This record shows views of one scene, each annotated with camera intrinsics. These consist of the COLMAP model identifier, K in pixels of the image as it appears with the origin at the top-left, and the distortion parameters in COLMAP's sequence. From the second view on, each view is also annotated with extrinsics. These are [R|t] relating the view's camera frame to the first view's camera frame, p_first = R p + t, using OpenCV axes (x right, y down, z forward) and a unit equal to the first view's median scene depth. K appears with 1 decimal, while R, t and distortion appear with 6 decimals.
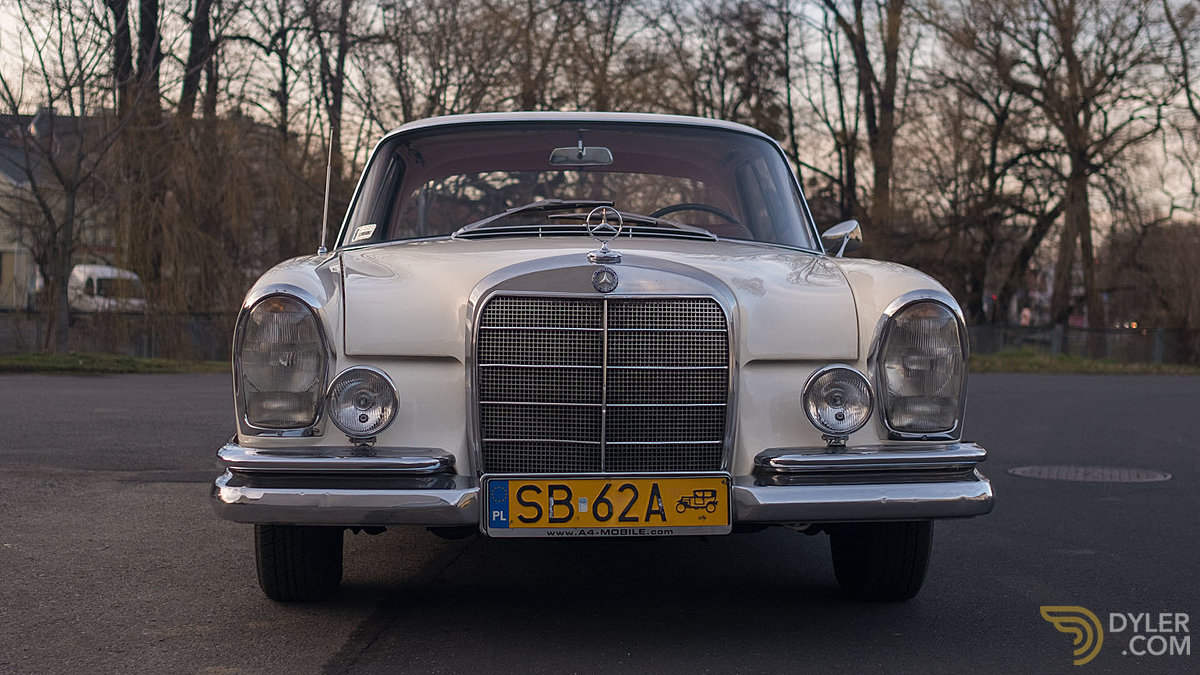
lens RADIAL K [[1223.4, 0, 600.0], [0, 1223.4, 337.5], [0, 0, 1]] dist [-0.015781, -0.028547]
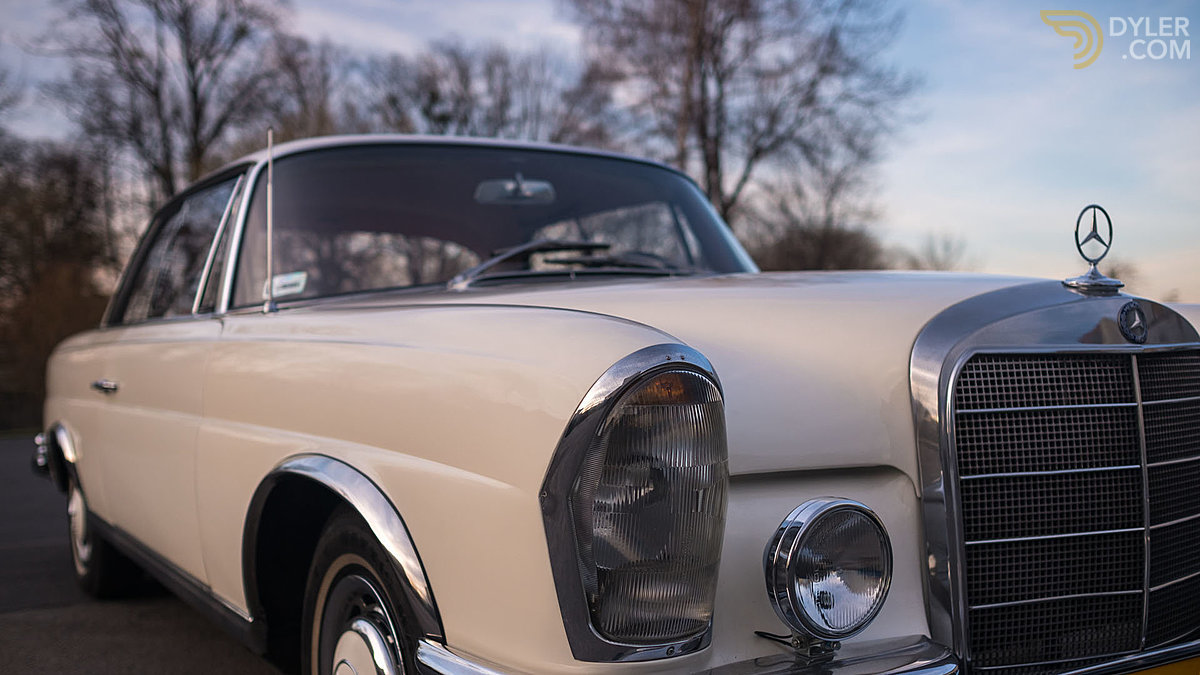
lens RADIAL K [[1223.4, 0, 600.0], [0, 1223.4, 337.5], [0, 0, 1]] dist [-0.015781, -0.028547]
pose [[0.879855, -0.018111, 0.474897, -0.488695], [0.057735, 0.995946, -0.068985, -0.012284], [-0.471722, 0.088115, 0.877333, 0.552919]]
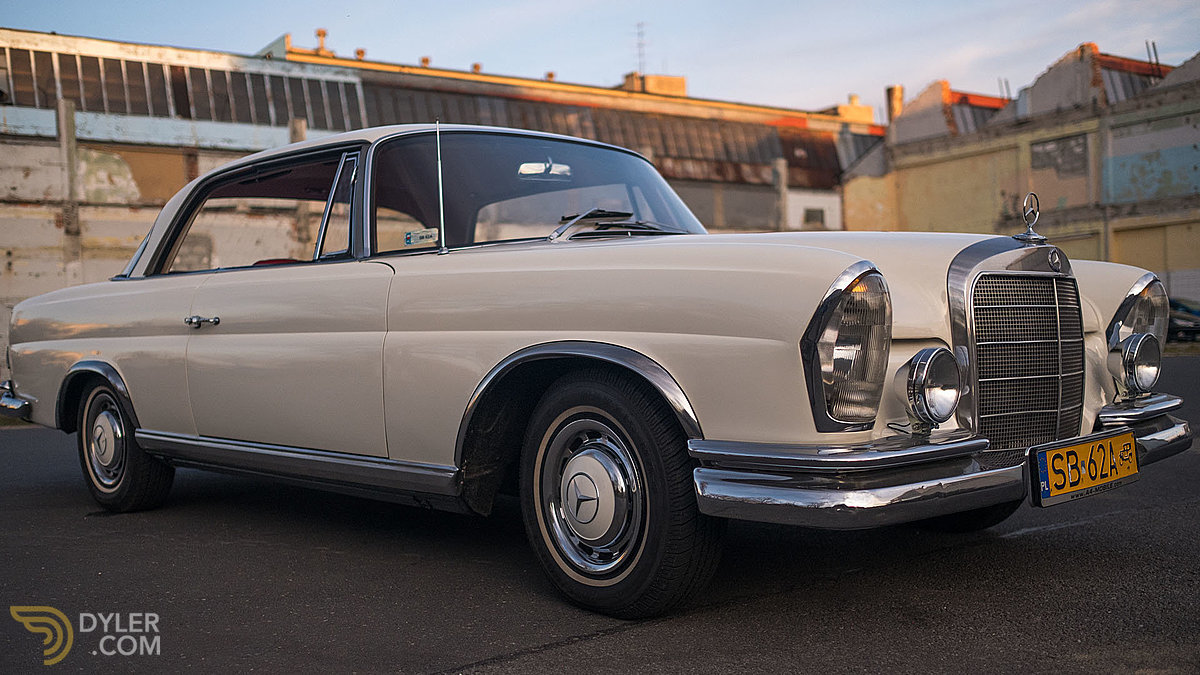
lens RADIAL K [[1223.4, 0, 600.0], [0, 1223.4, 337.5], [0, 0, 1]] dist [-0.015781, -0.028547]
pose [[0.761932, -0.035574, 0.646679, -0.939586], [0.074906, 0.996630, -0.033430, 0.025371], [-0.643311, 0.073912, 0.762029, 0.412894]]
